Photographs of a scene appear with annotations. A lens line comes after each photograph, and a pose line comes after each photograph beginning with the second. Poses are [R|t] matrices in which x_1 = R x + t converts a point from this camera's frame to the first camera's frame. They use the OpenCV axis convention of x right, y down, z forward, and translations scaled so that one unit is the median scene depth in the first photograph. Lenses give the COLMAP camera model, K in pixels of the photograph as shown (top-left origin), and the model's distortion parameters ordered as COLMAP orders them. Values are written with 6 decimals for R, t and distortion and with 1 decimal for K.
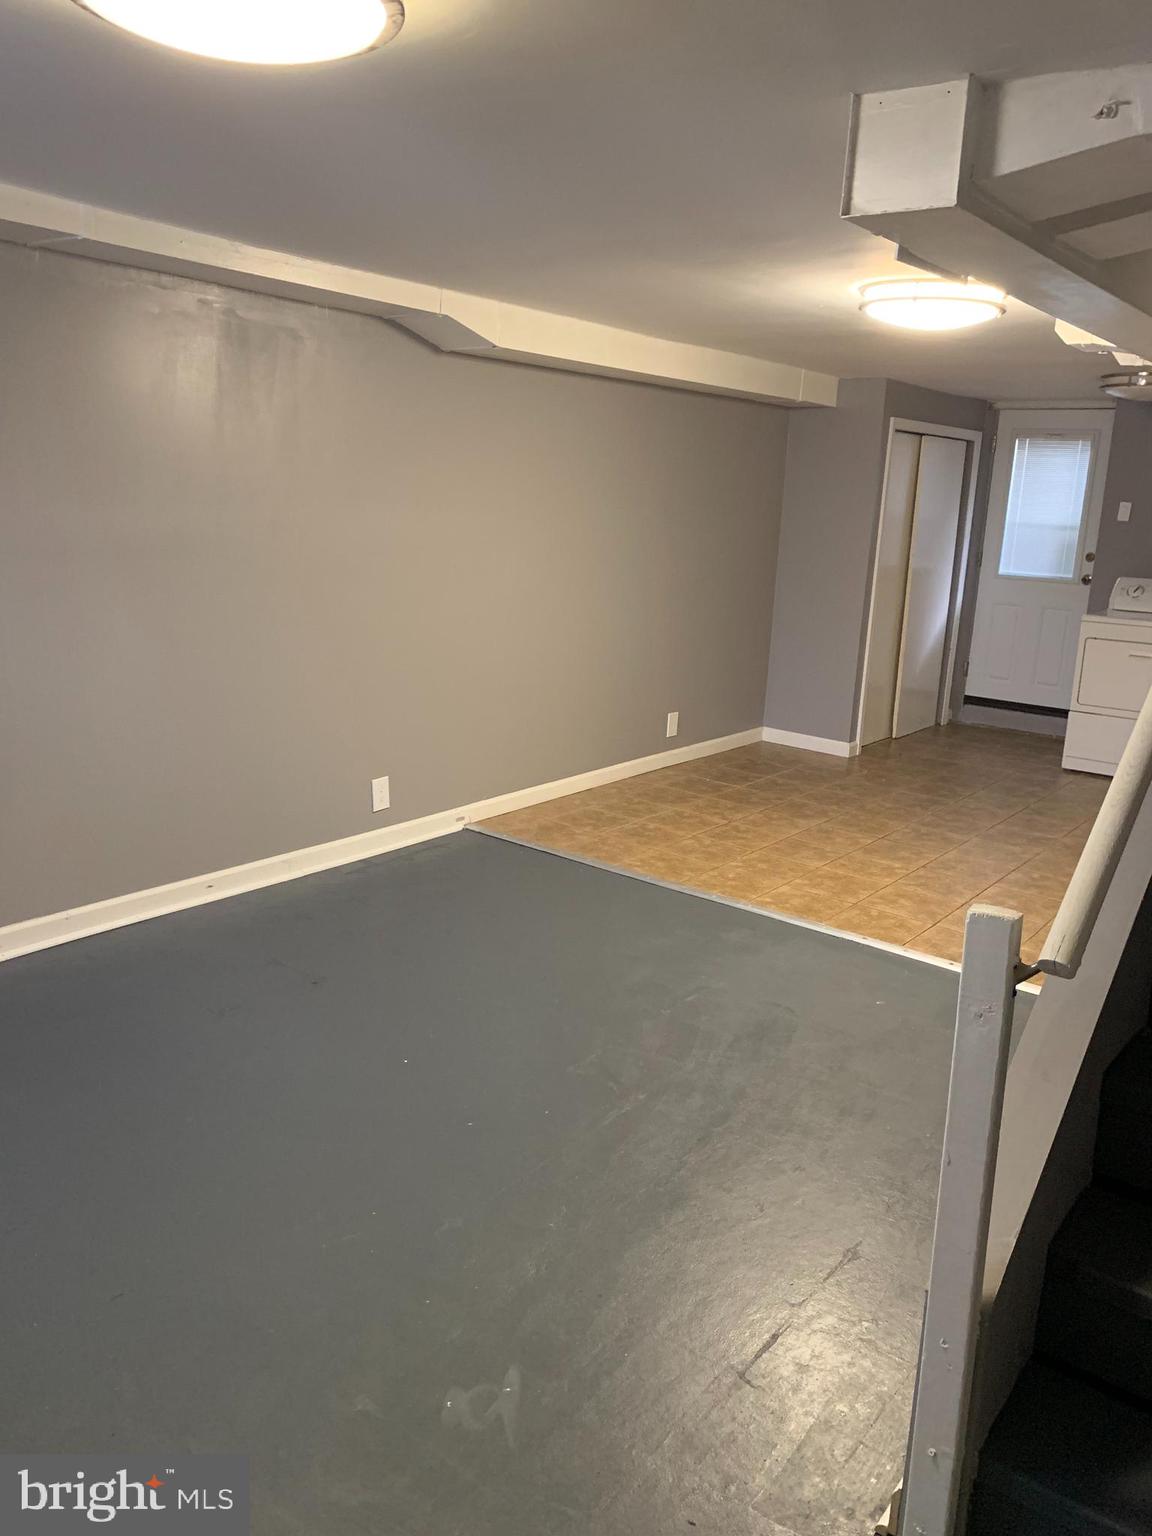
lens RADIAL K [[1200.0, 0, 575.2], [0, 1200.0, 749.6], [0, 0, 1]] dist [0.068020, -0.116953]
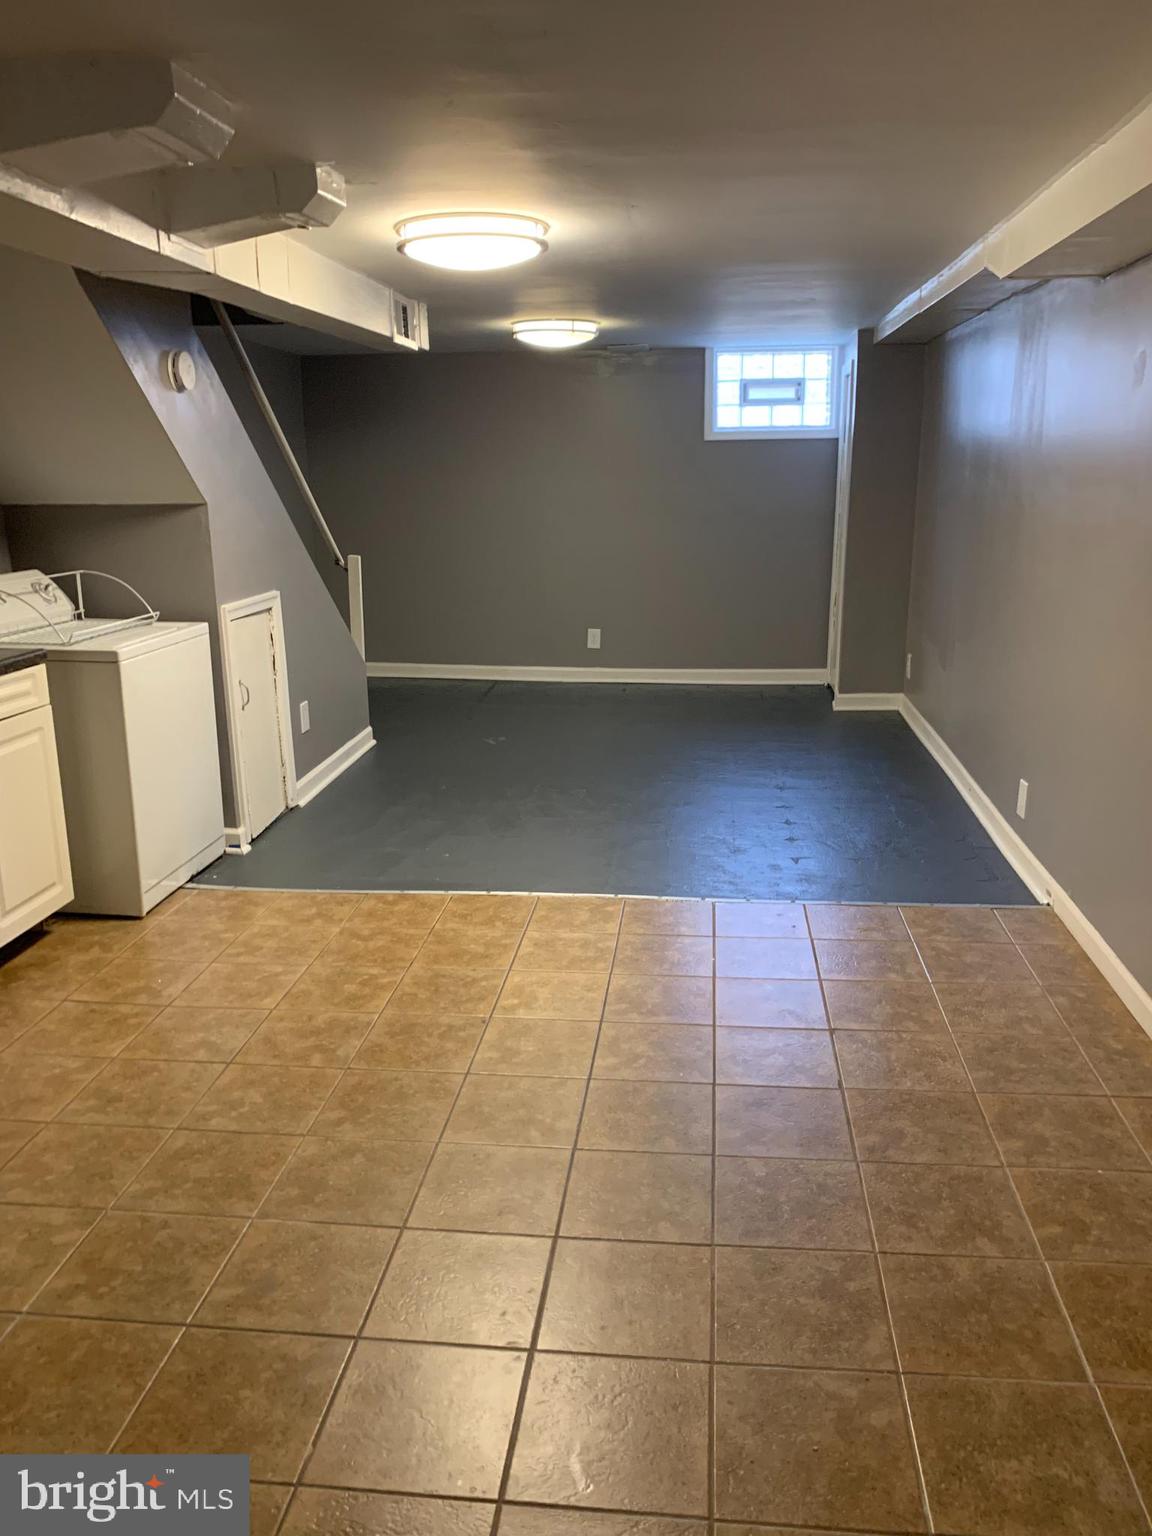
lens RADIAL K [[1200.0, 0, 575.2], [0, 1200.0, 749.6], [0, 0, 1]] dist [0.068020, -0.116953]
pose [[-0.858969, 0.079948, -0.505748, 0.485561], [-0.139606, 0.913744, 0.381552, -0.248933], [0.492629, 0.398347, -0.773716, 1.266678]]
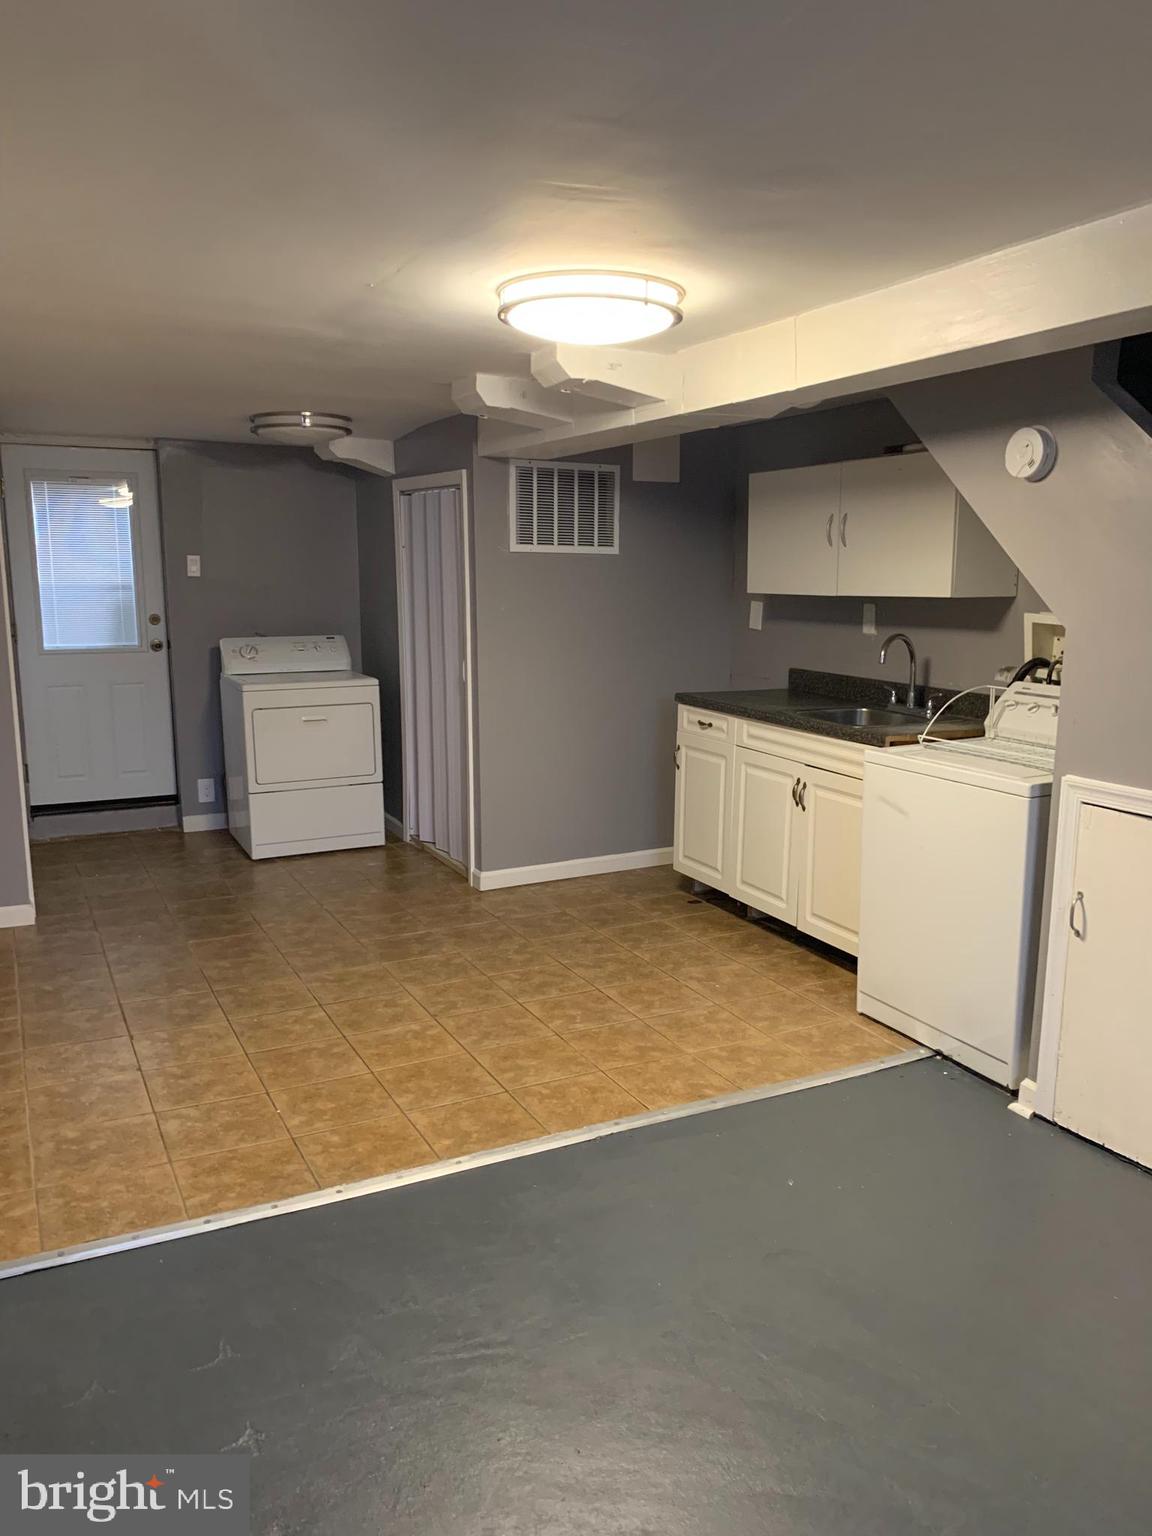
lens RADIAL K [[1175.5, 0, 613.0], [0, 1175.5, 772.4], [0, 0, 1]] dist [0.131105, -0.295030]
pose [[0.423338, -0.199844, 0.883656, -0.280754], [0.212255, 0.970099, 0.117707, -0.110074], [-0.880757, 0.137731, 0.453098, 0.447248]]
